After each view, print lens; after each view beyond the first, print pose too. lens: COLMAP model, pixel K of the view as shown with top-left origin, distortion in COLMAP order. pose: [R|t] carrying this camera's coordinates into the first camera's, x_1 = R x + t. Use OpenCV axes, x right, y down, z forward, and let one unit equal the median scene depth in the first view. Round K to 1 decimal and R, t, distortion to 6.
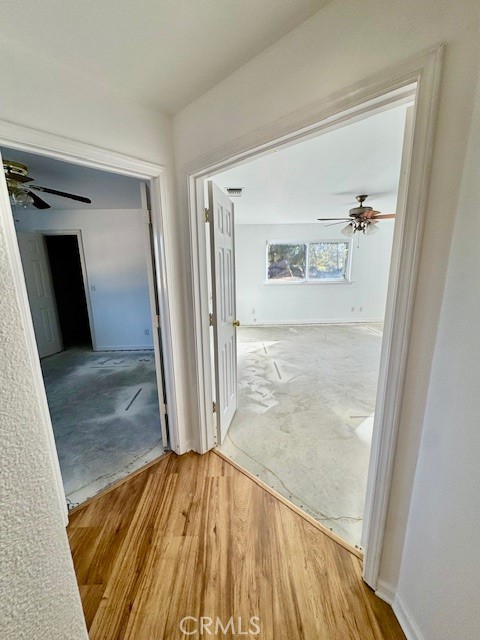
lens RADIAL K [[256.1, 0, 240.0], [0, 256.1, 320.0], [0, 0, 1]] dist [-0.002069, 0.000324]
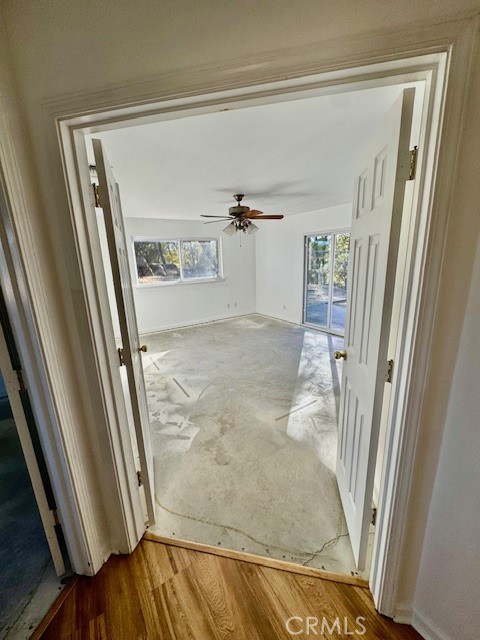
lens RADIAL K [[256.1, 0, 240.0], [0, 256.1, 320.0], [0, 0, 1]] dist [-0.002069, 0.000324]
pose [[0.854377, -0.135027, 0.501805, -0.115042], [0.129608, 0.990504, 0.045855, -0.058612], [-0.503232, 0.025861, 0.863765, 0.185347]]
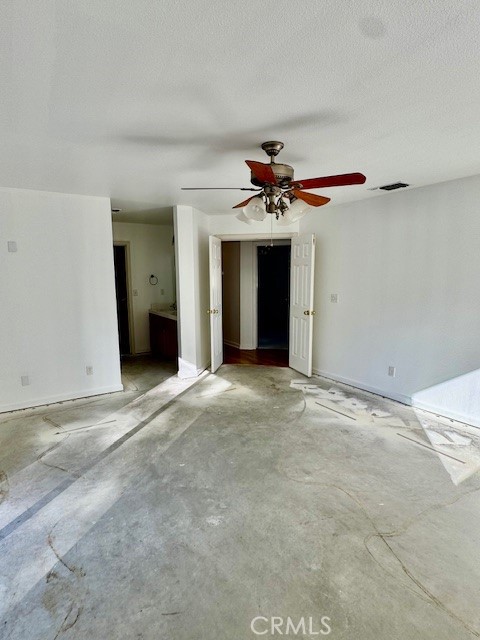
lens RADIAL K [[342.0, 0, 240.0], [0, 342.0, 320.0], [0, 0, 1]] dist [-0.002789, -0.000272]
pose [[-0.850656, 0.096201, -0.516846, 1.161286], [-0.091235, 0.941185, 0.325343, -0.480508], [0.517745, 0.323909, -0.791848, 2.058639]]
